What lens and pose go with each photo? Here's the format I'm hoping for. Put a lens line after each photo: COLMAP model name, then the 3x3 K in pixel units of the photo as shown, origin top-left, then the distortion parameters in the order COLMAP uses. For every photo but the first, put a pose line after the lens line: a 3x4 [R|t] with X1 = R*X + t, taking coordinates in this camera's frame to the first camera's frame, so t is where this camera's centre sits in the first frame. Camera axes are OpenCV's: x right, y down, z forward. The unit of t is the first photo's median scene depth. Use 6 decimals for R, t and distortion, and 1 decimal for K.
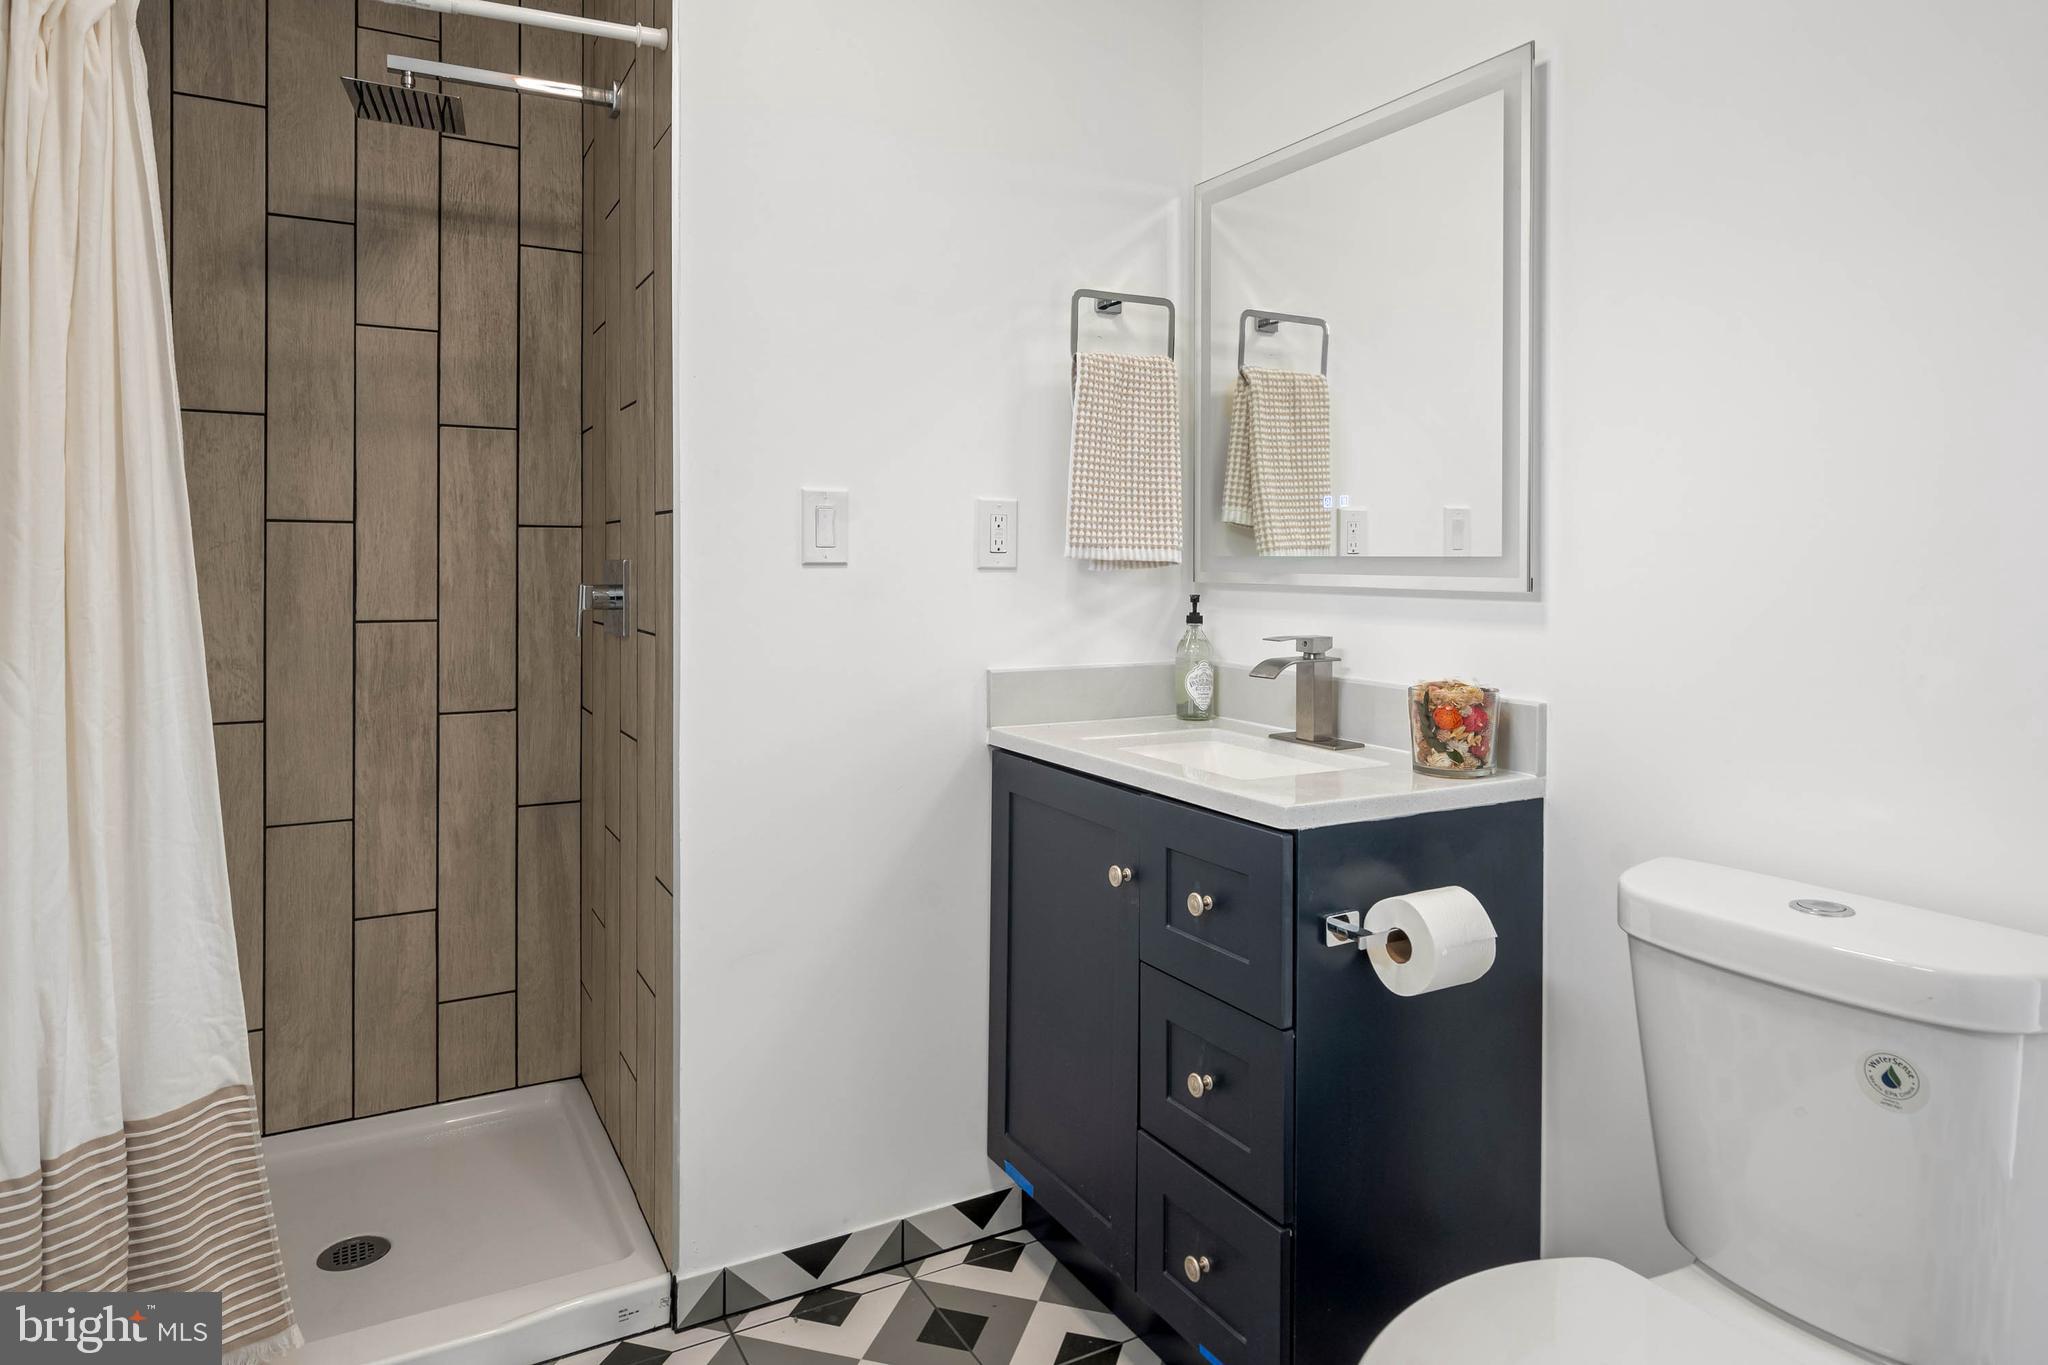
lens RADIAL K [[1225.1, 0, 1019.6], [0, 1225.1, 570.8], [0, 0, 1]] dist [-0.000025, 0.000652]
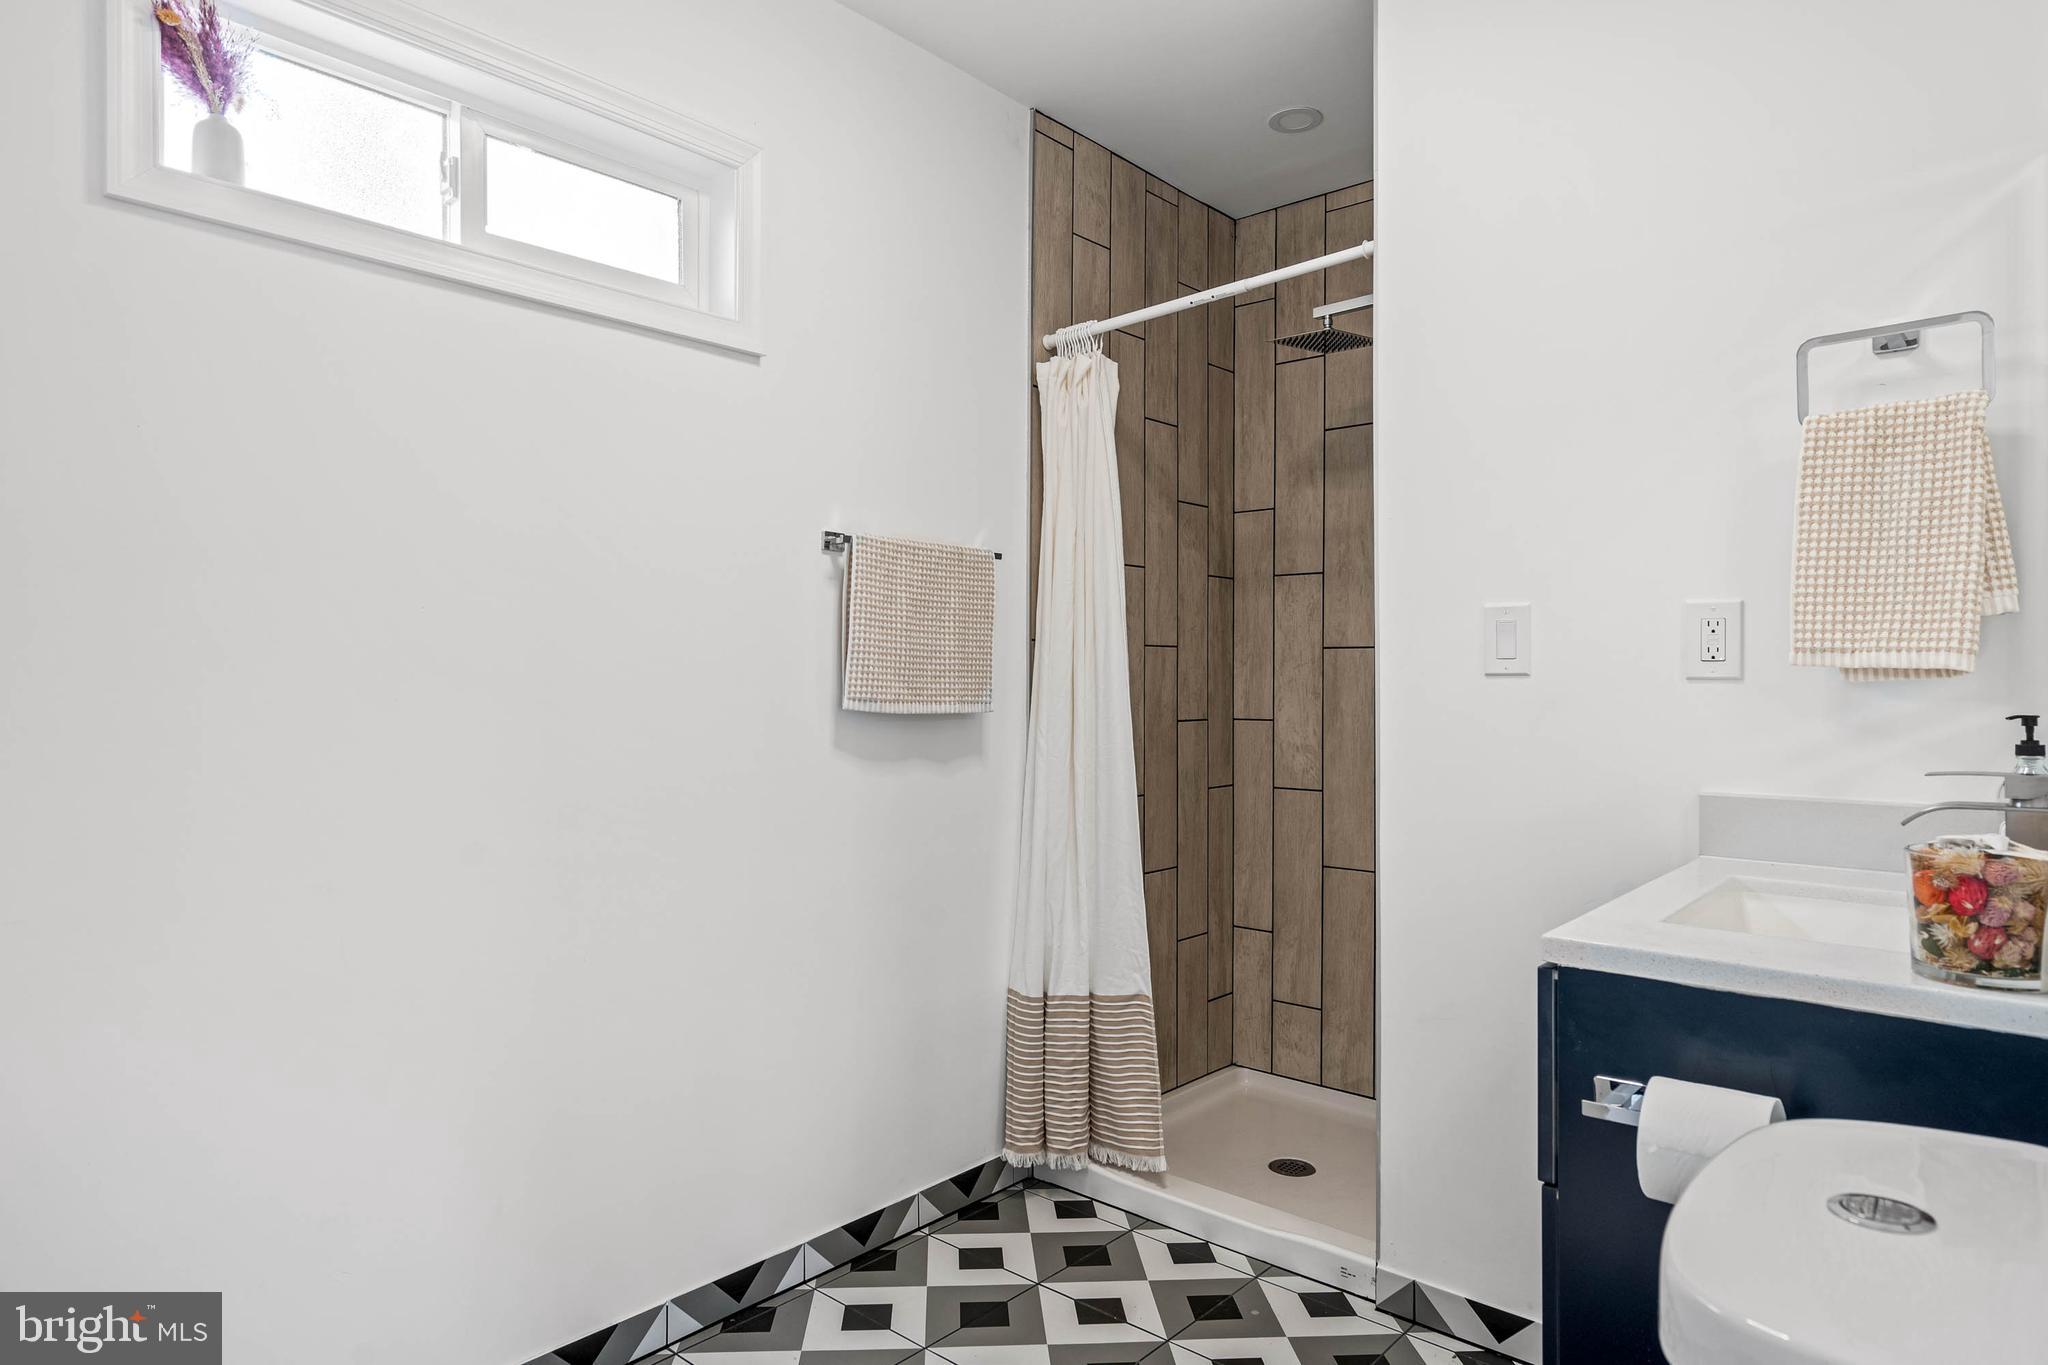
lens RADIAL K [[1195.3, 0, 1024.0], [0, 1195.3, 682.5], [0, 0, 1]] dist [0.005095, 0.001404]
pose [[0.343737, -0.001997, -0.939064, 0.625008], [-0.006752, 0.999967, -0.004598, 0.008139], [0.939042, 0.007921, 0.343712, 0.228670]]
